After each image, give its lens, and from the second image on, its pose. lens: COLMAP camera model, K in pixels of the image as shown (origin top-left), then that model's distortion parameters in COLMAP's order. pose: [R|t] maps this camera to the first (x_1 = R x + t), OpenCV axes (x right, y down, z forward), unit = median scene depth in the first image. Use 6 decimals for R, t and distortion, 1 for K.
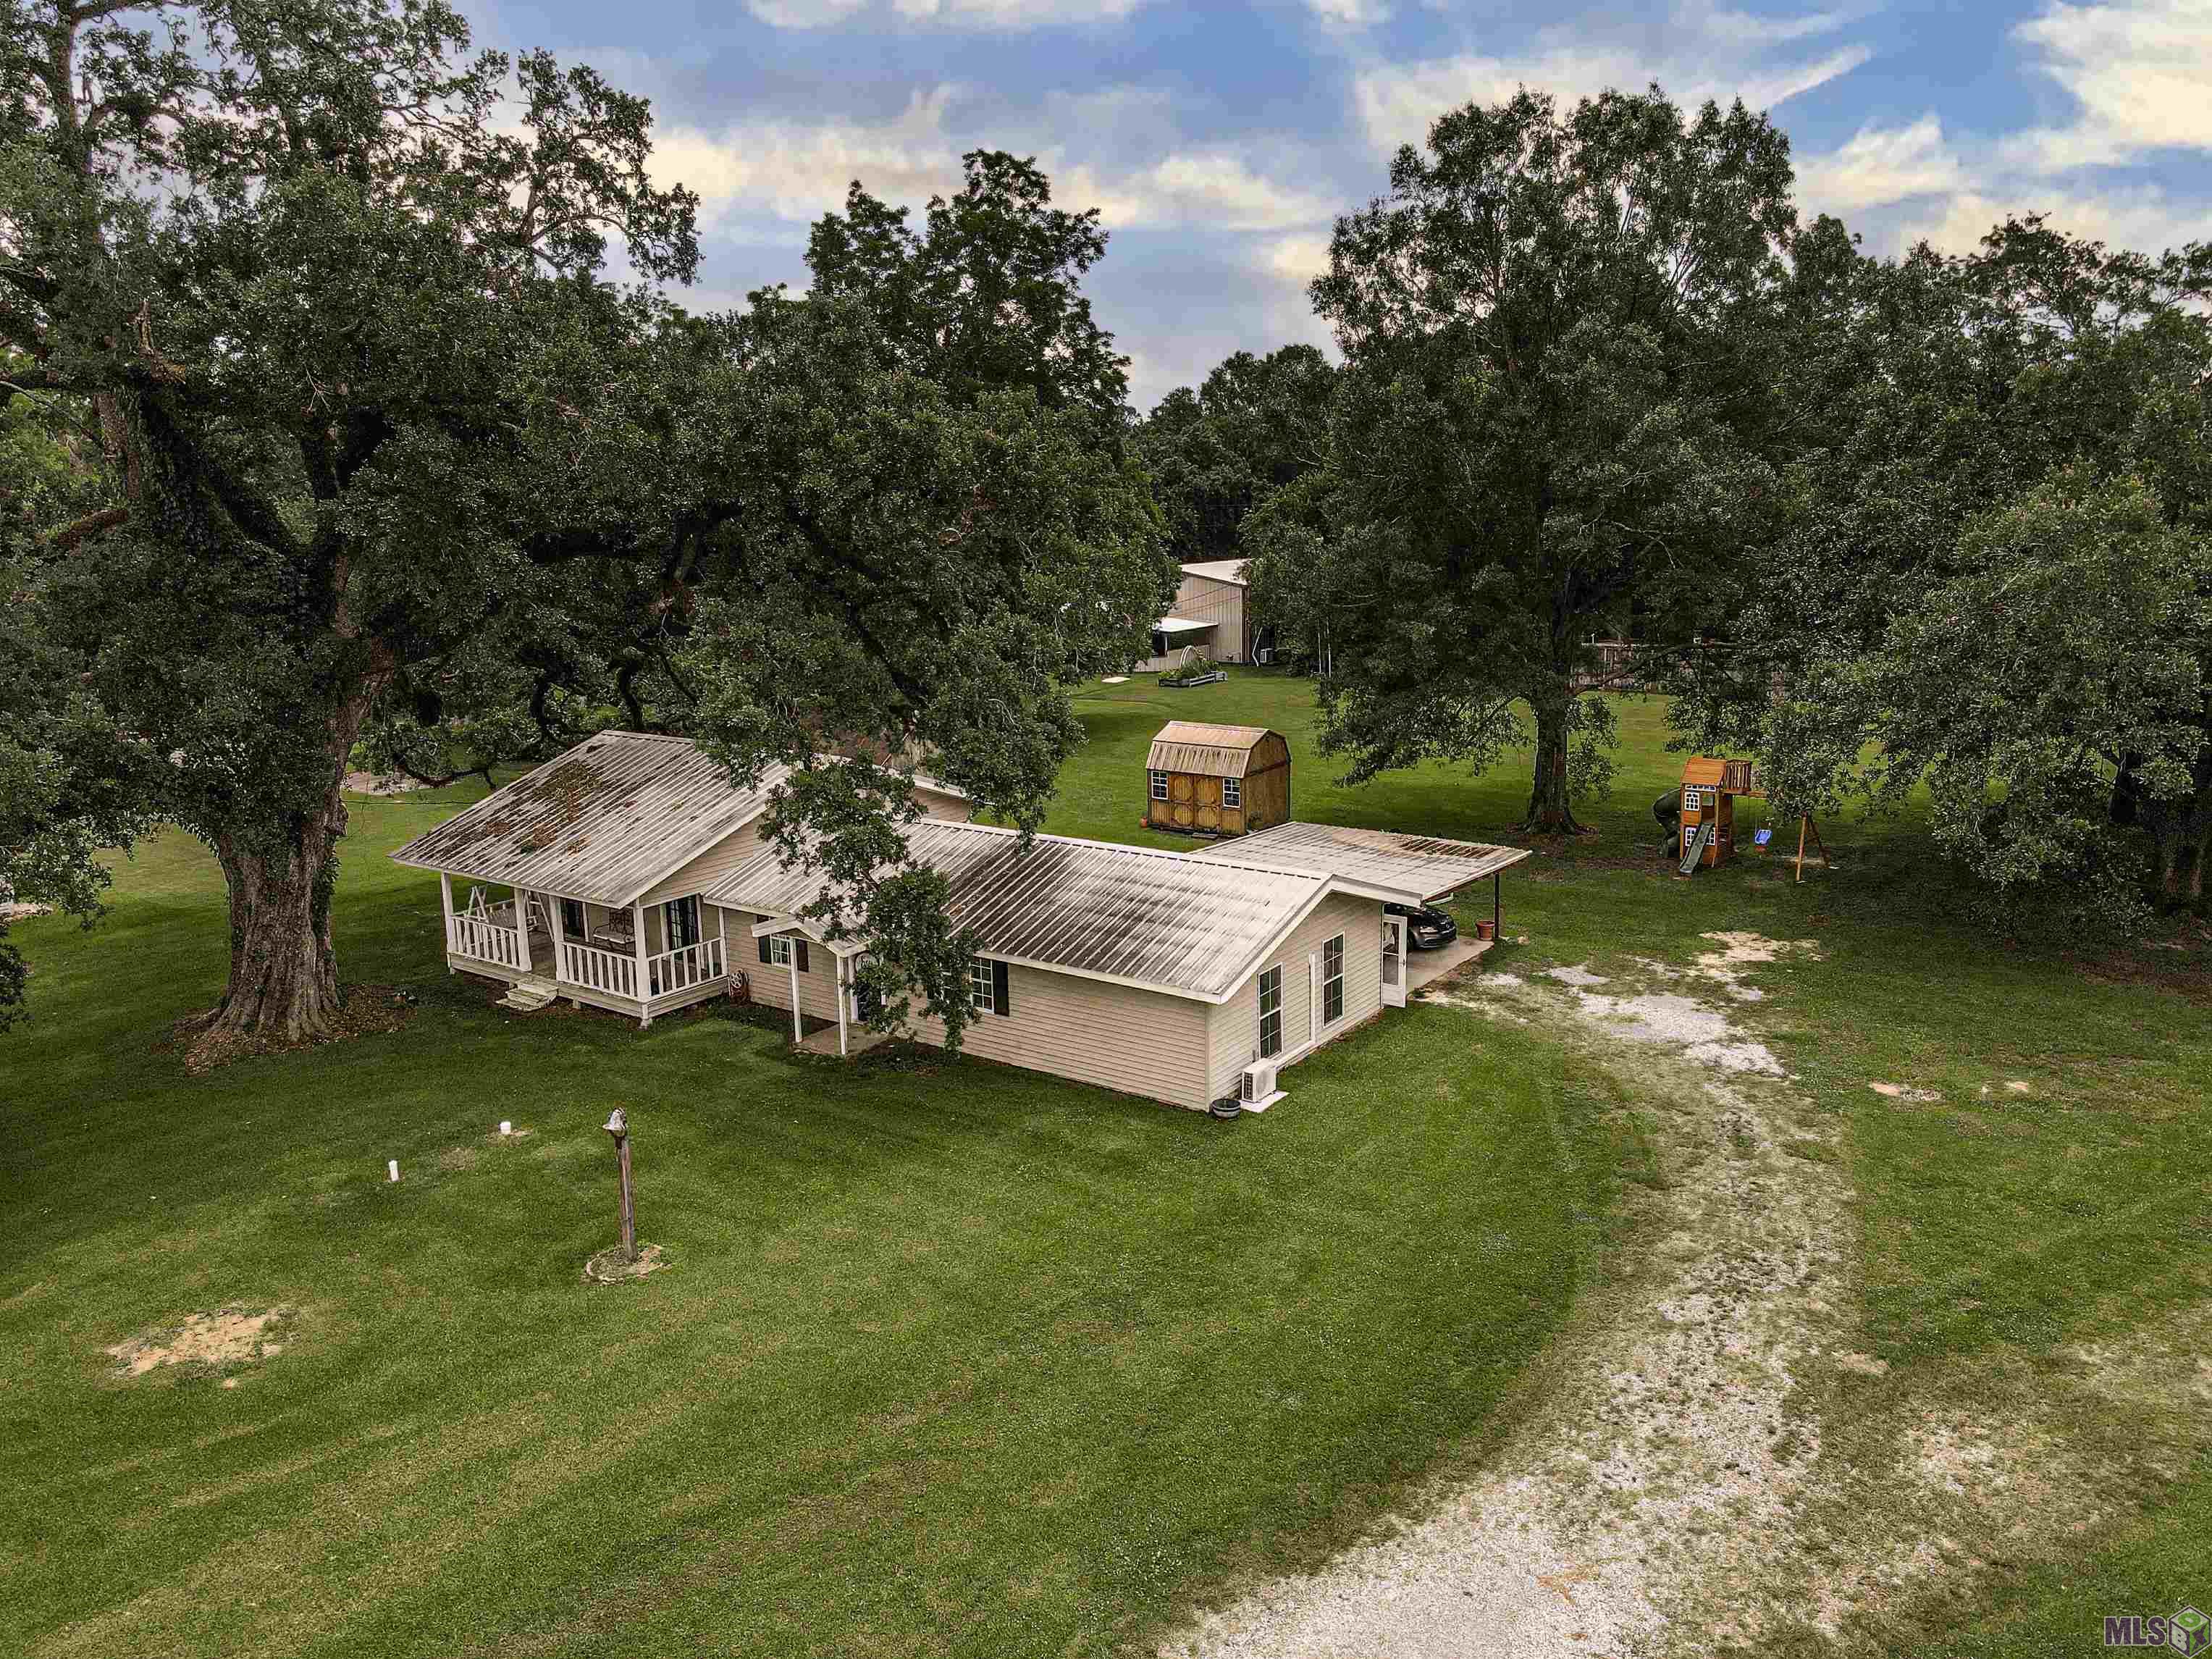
lens RADIAL K [[1622.3, 0, 1110.4], [0, 1622.3, 822.5], [0, 0, 1]] dist [0.020616, -0.000686]
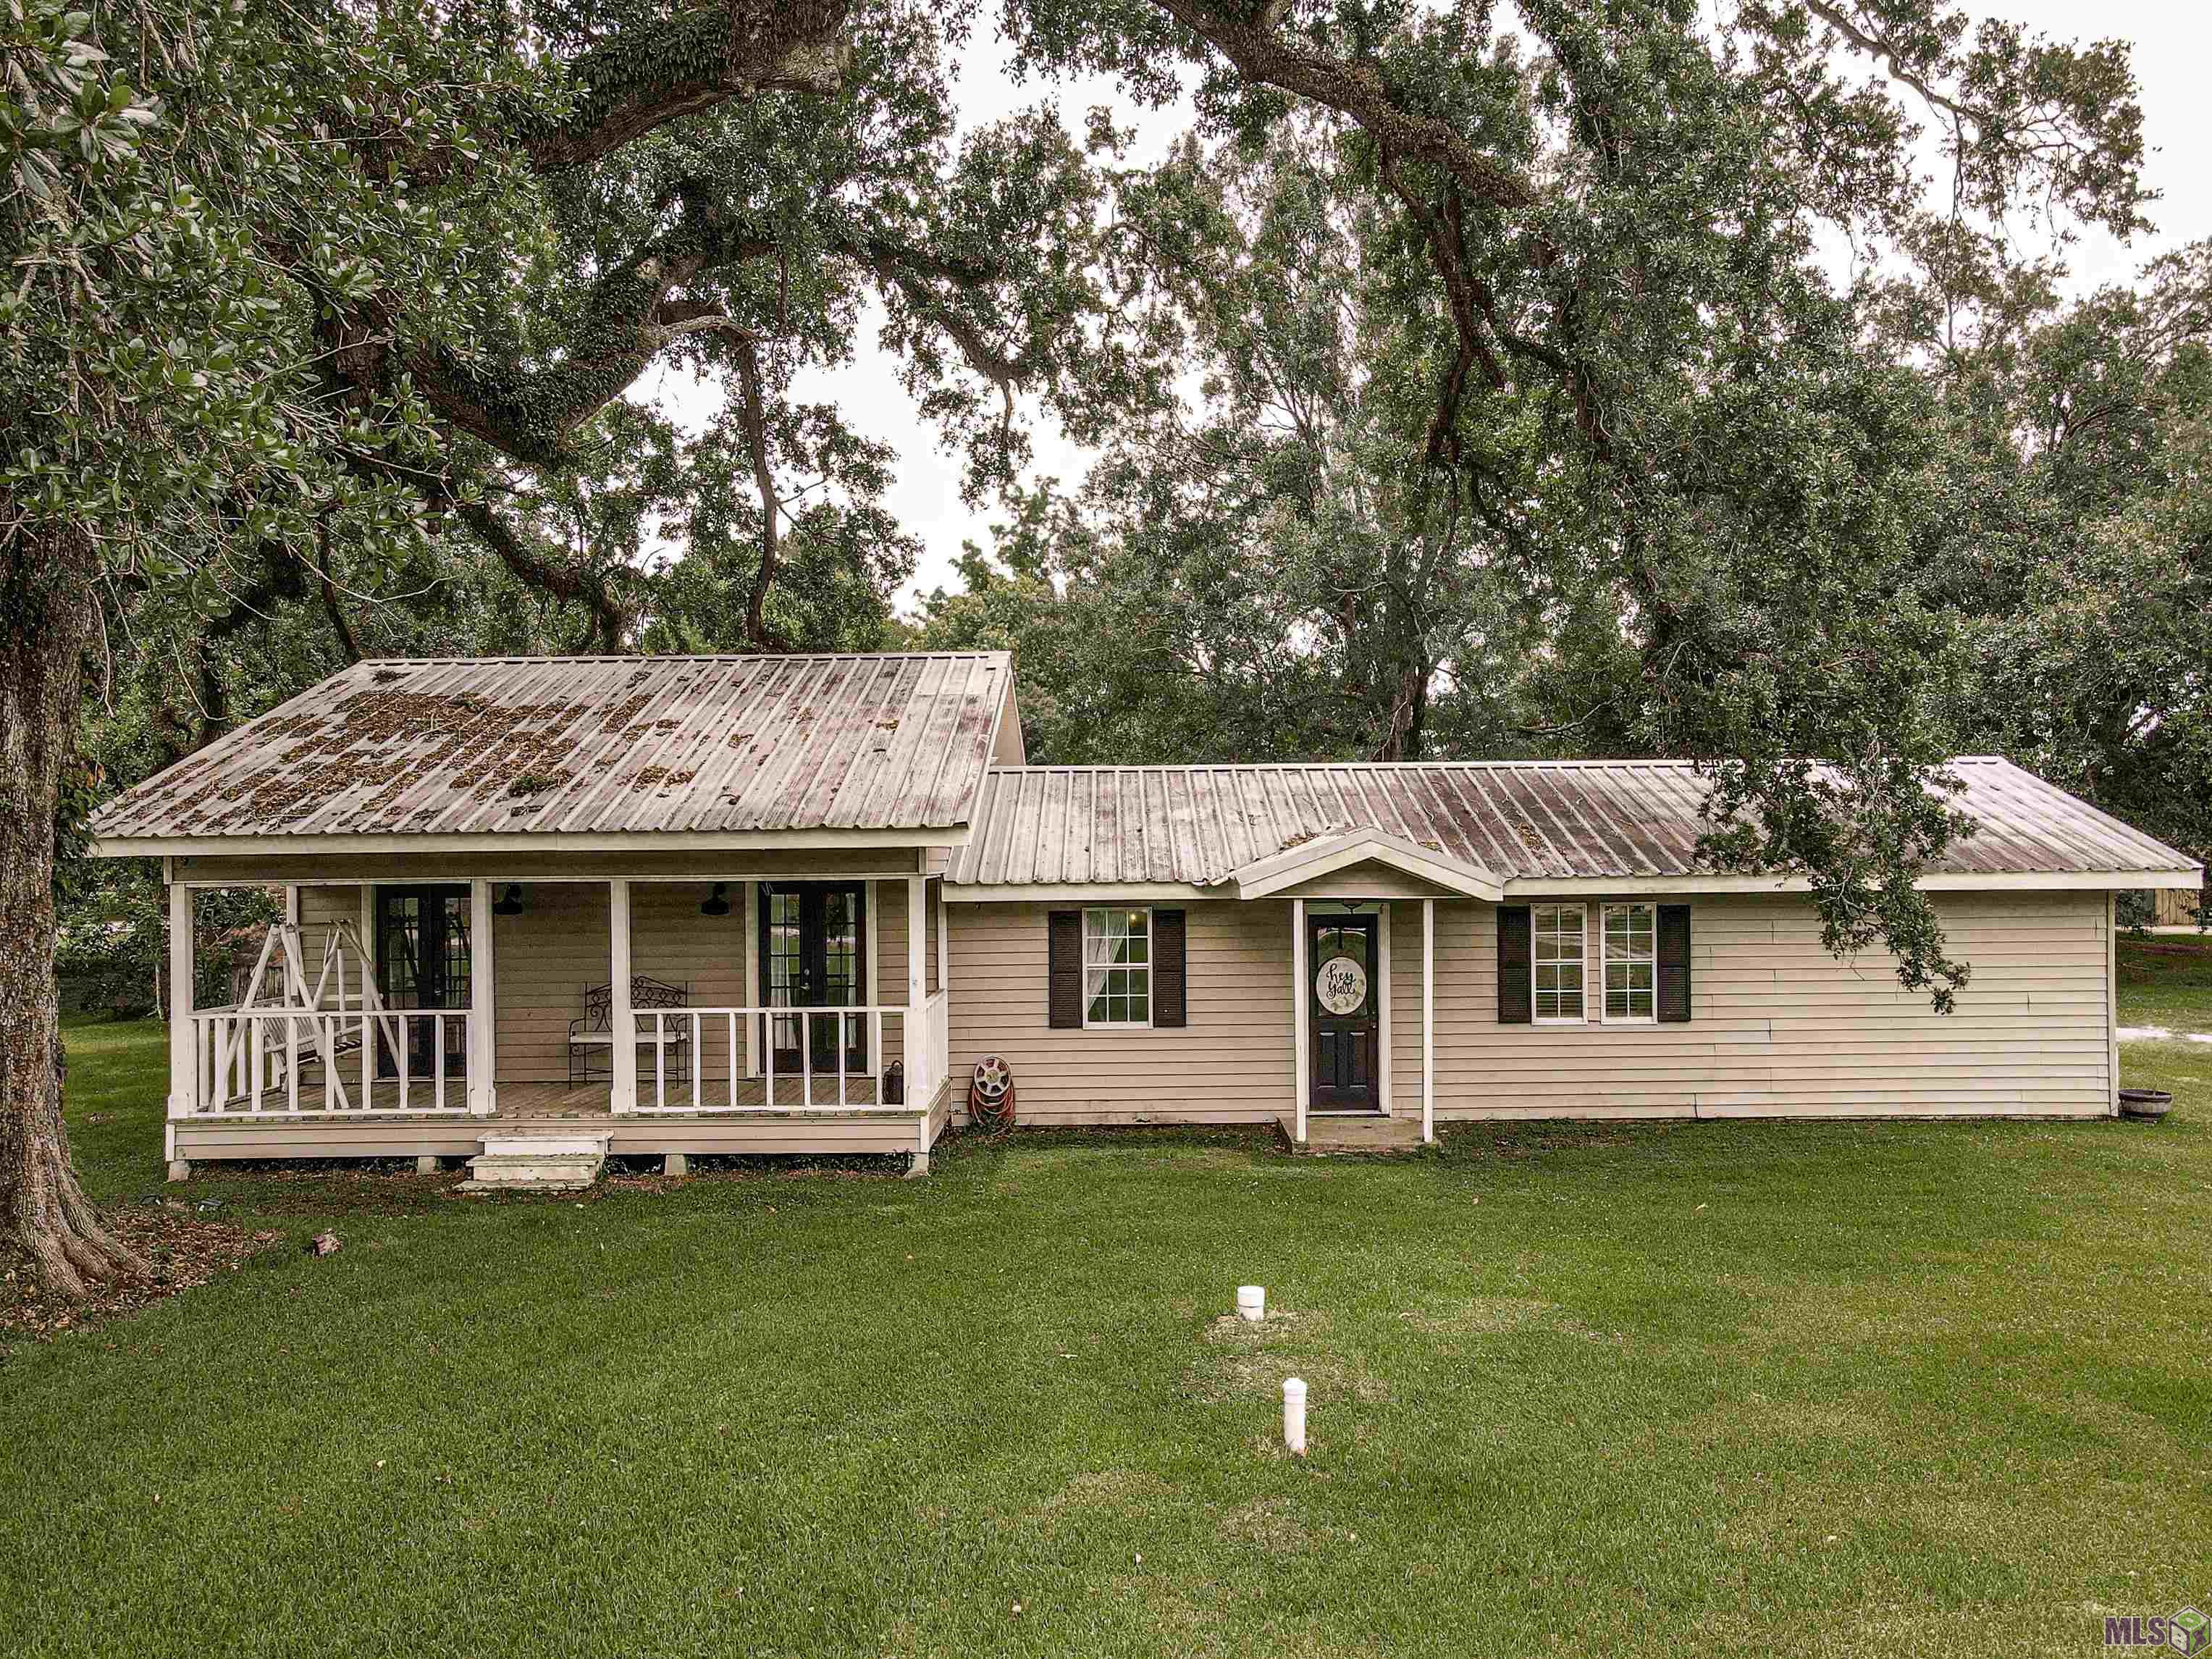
lens RADIAL K [[1826.7, 0, 1100.1], [0, 1826.7, 830.2], [0, 0, 1]] dist [-0.031376, 0.012874]
pose [[0.812643, 0.003972, 0.582748, -0.585112], [0.126324, 0.975000, -0.182805, 0.146478], [-0.568905, 0.222170, 0.791825, 0.647881]]
